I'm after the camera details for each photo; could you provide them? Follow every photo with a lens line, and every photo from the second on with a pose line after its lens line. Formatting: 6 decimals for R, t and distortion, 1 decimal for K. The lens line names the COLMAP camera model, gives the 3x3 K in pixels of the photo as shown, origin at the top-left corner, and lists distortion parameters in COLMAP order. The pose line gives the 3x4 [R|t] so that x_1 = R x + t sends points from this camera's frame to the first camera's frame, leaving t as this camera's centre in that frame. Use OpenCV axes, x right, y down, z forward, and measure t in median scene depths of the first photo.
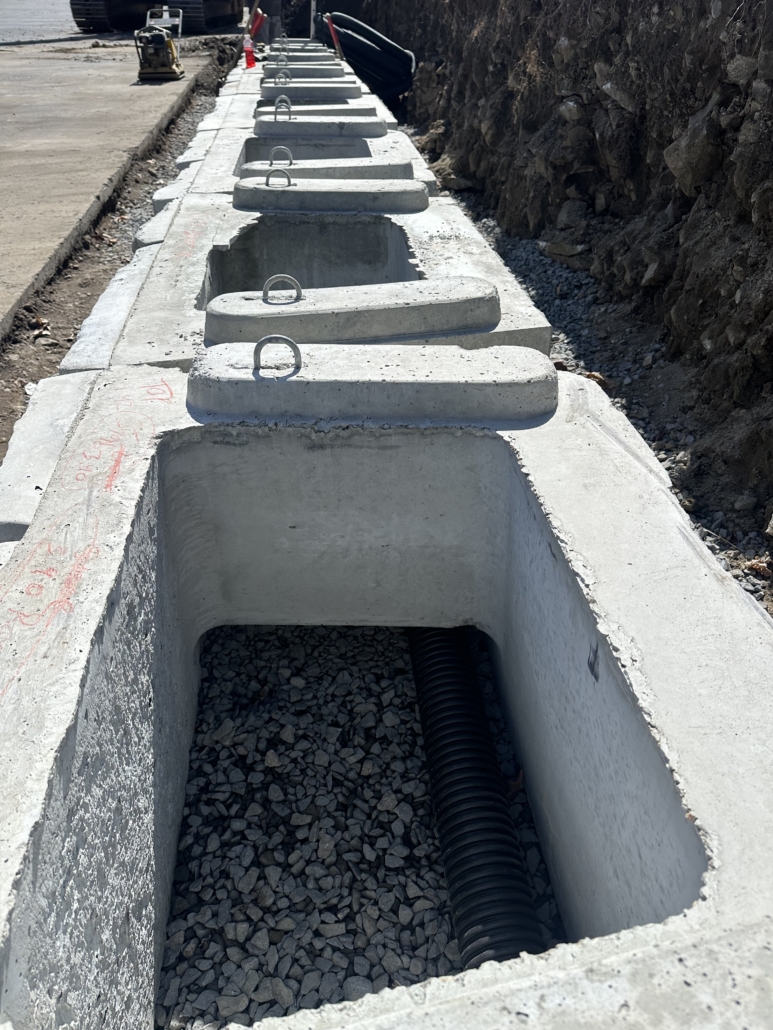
lens RADIAL K [[726.0, 0, 386.5], [0, 726.0, 515.0], [0, 0, 1]] dist [-0.007527, -0.011076]
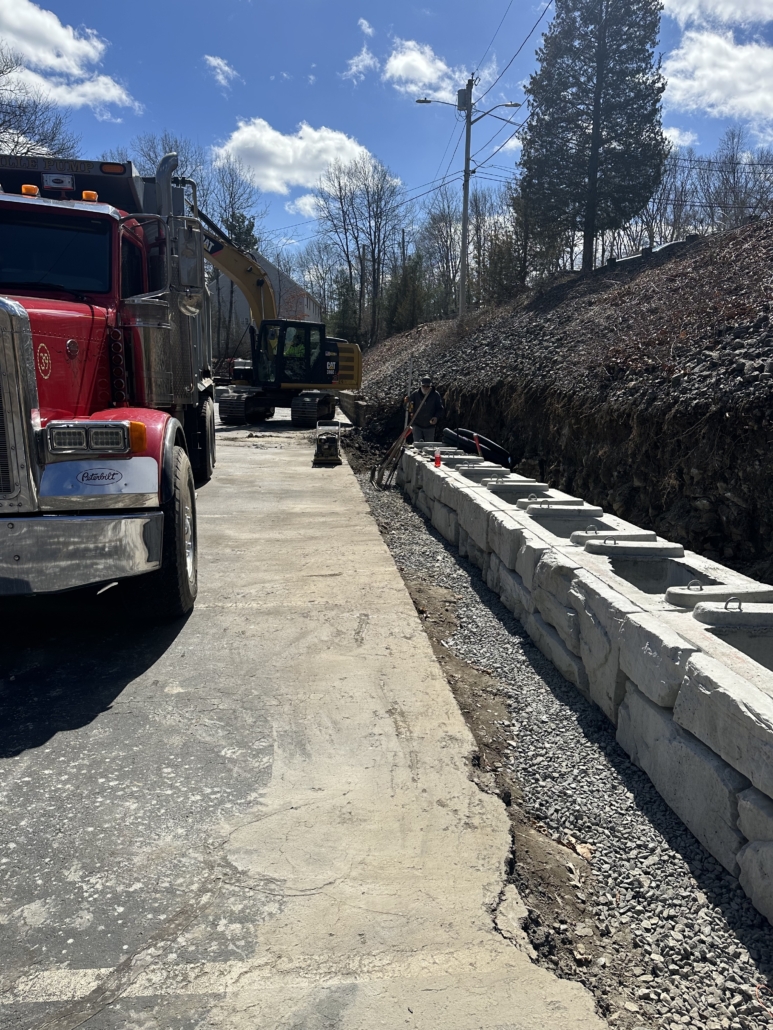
lens RADIAL K [[726.0, 0, 386.5], [0, 726.0, 515.0], [0, 0, 1]] dist [-0.007527, -0.011076]
pose [[0.999826, 0.015524, 0.010375, -0.540701], [-0.009492, 0.901080, -0.433550, 0.246908], [-0.016079, 0.433376, 0.901070, -0.587062]]
